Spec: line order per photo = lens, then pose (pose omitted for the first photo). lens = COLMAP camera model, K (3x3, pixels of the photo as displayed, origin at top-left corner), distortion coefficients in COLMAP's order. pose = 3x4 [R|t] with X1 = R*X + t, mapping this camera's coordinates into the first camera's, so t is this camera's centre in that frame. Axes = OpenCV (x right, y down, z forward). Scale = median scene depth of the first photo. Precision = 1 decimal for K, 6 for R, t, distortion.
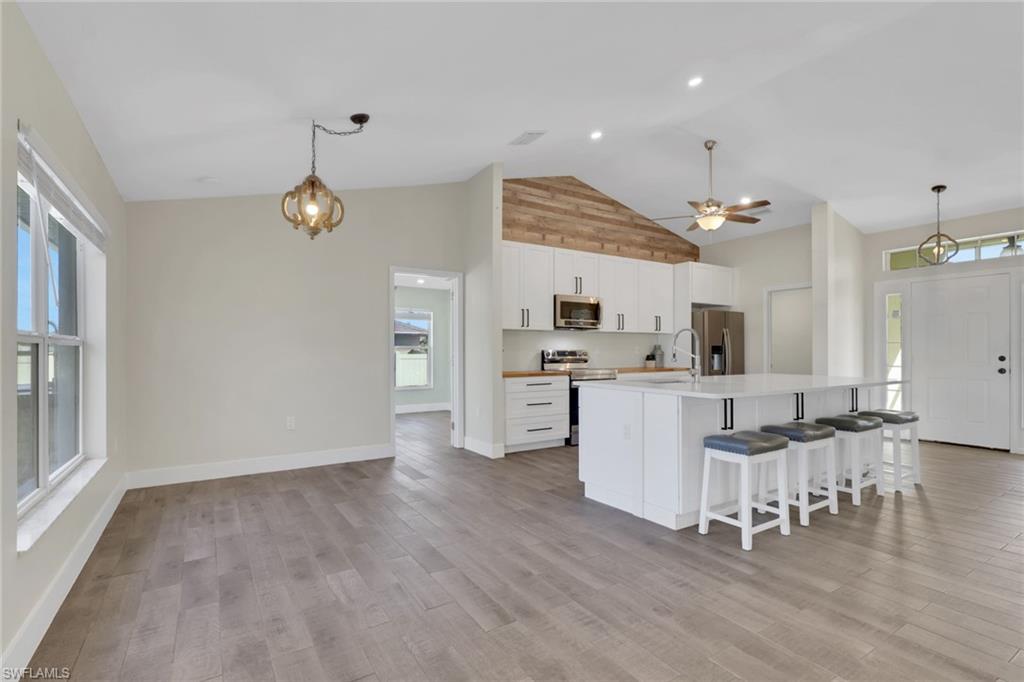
lens RADIAL K [[483.4, 0, 522.9], [0, 483.4, 347.8], [0, 0, 1]] dist [-0.003644, 0.000718]
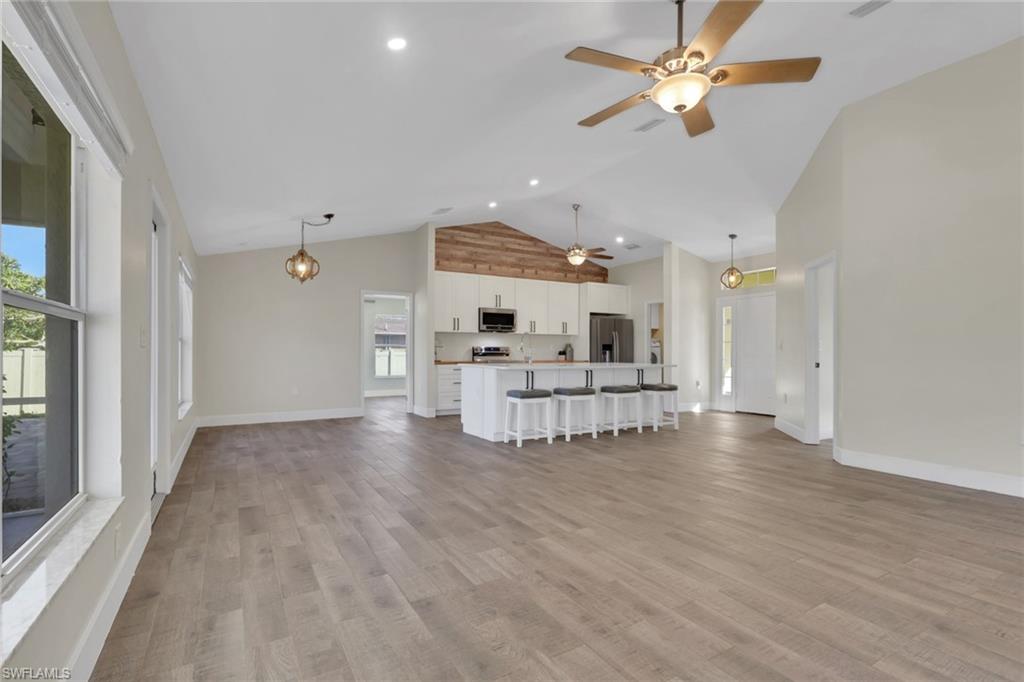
lens RADIAL K [[483.4, 0, 522.7], [0, 483.4, 349.2], [0, 0, 1]] dist [-0.003644, 0.000718]
pose [[0.999395, 0.004139, -0.034537, 0.233420], [-0.004113, 0.999991, 0.000835, 0.010353], [0.034540, -0.000693, 0.999403, -0.403723]]
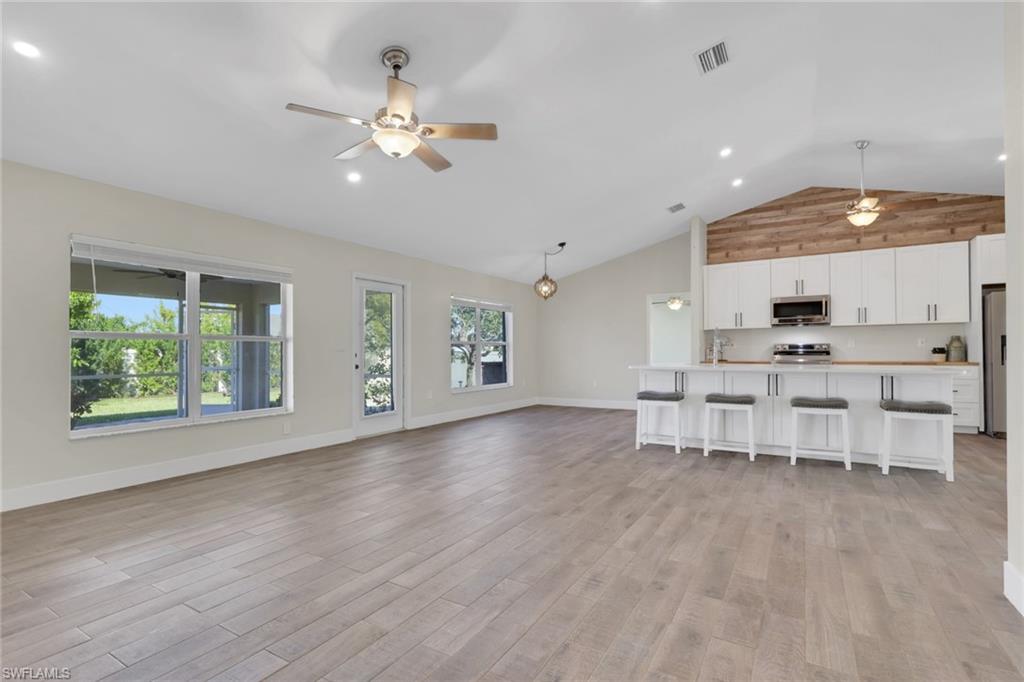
lens RADIAL K [[483.4, 0, 513.7], [0, 483.4, 349.3], [0, 0, 1]] dist [-0.003644, 0.000718]
pose [[0.441235, -0.004439, -0.897381, 0.833064], [0.012153, 0.999926, 0.001029, 0.008982], [0.897310, -0.011360, 0.441256, -0.115384]]
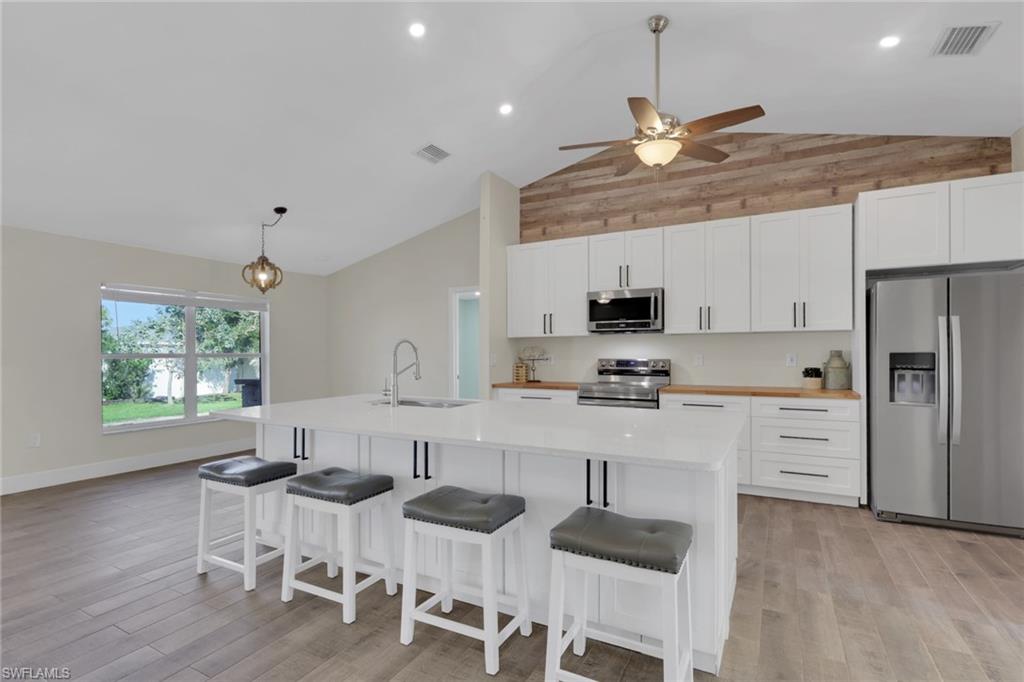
lens RADIAL K [[483.4, 0, 511.1], [0, 483.4, 354.9], [0, 0, 1]] dist [-0.003644, 0.000718]
pose [[0.479922, 0.005505, -0.877294, 0.700994], [0.009939, 0.999882, 0.011712, -0.013454], [0.877255, -0.014340, 0.479810, 0.460133]]
